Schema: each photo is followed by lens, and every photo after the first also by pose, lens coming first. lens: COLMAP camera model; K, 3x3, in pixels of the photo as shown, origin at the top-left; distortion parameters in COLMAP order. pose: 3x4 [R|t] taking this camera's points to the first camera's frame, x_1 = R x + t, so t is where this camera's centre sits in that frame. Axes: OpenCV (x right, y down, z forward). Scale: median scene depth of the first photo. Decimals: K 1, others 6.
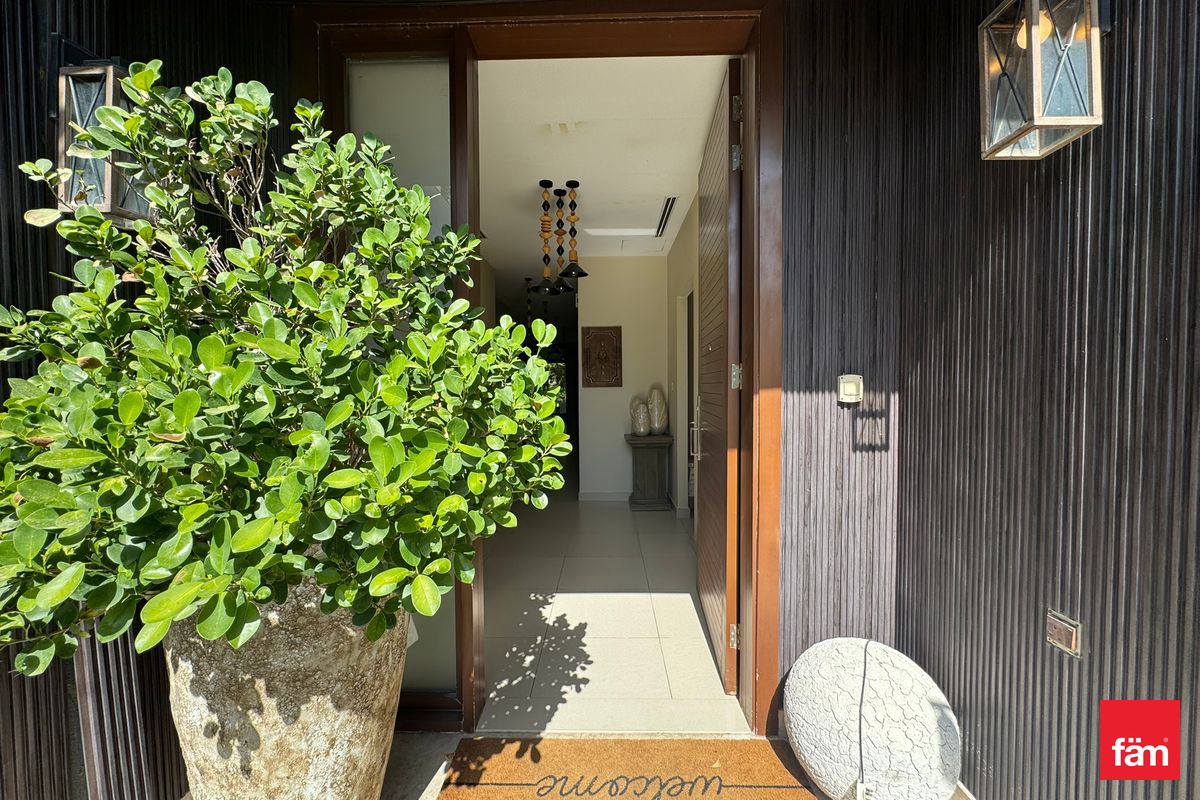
lens RADIAL K [[482.5, 0, 596.8], [0, 482.5, 399.6], [0, 0, 1]] dist [-0.003351, 0.000446]
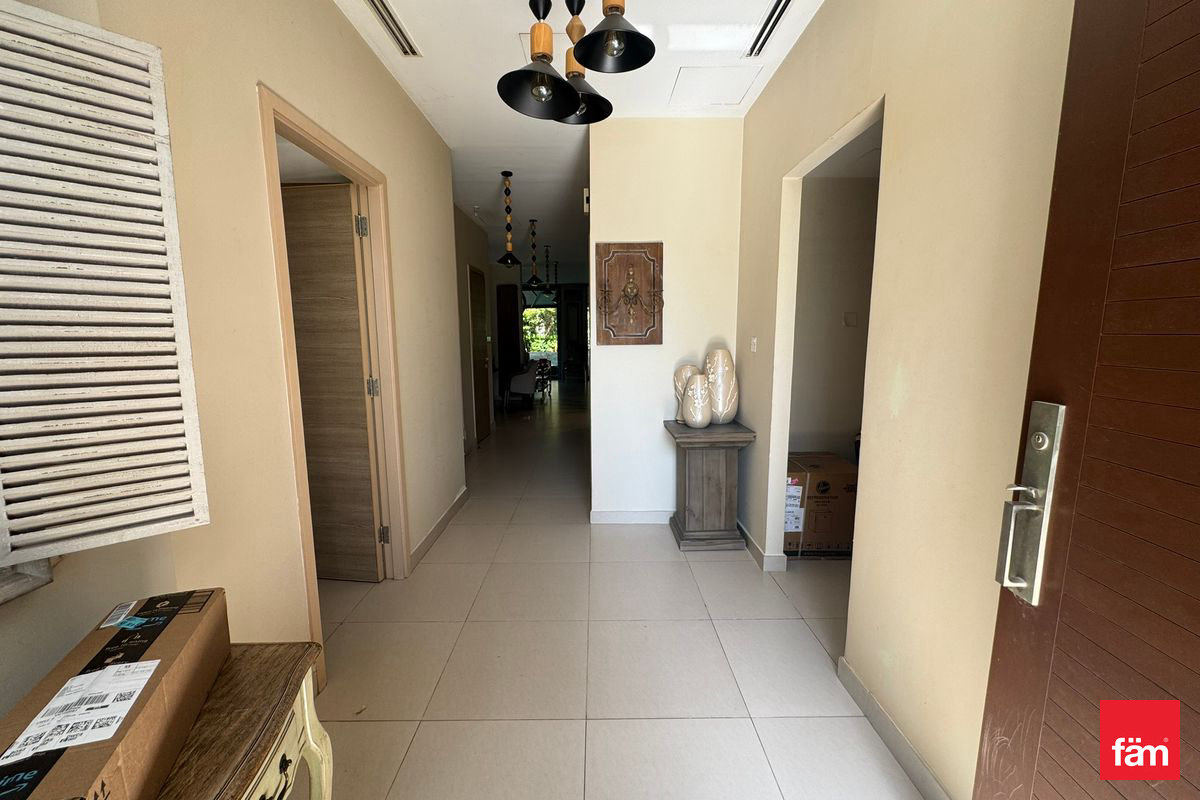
lens RADIAL K [[482.5, 0, 596.8], [0, 482.5, 399.6], [0, 0, 1]] dist [-0.003351, 0.000446]
pose [[0.999804, -0.002776, 0.019595, -0.042505], [0.000611, 0.993973, 0.109619, -0.024511], [-0.019781, -0.109586, 0.993780, 0.391625]]
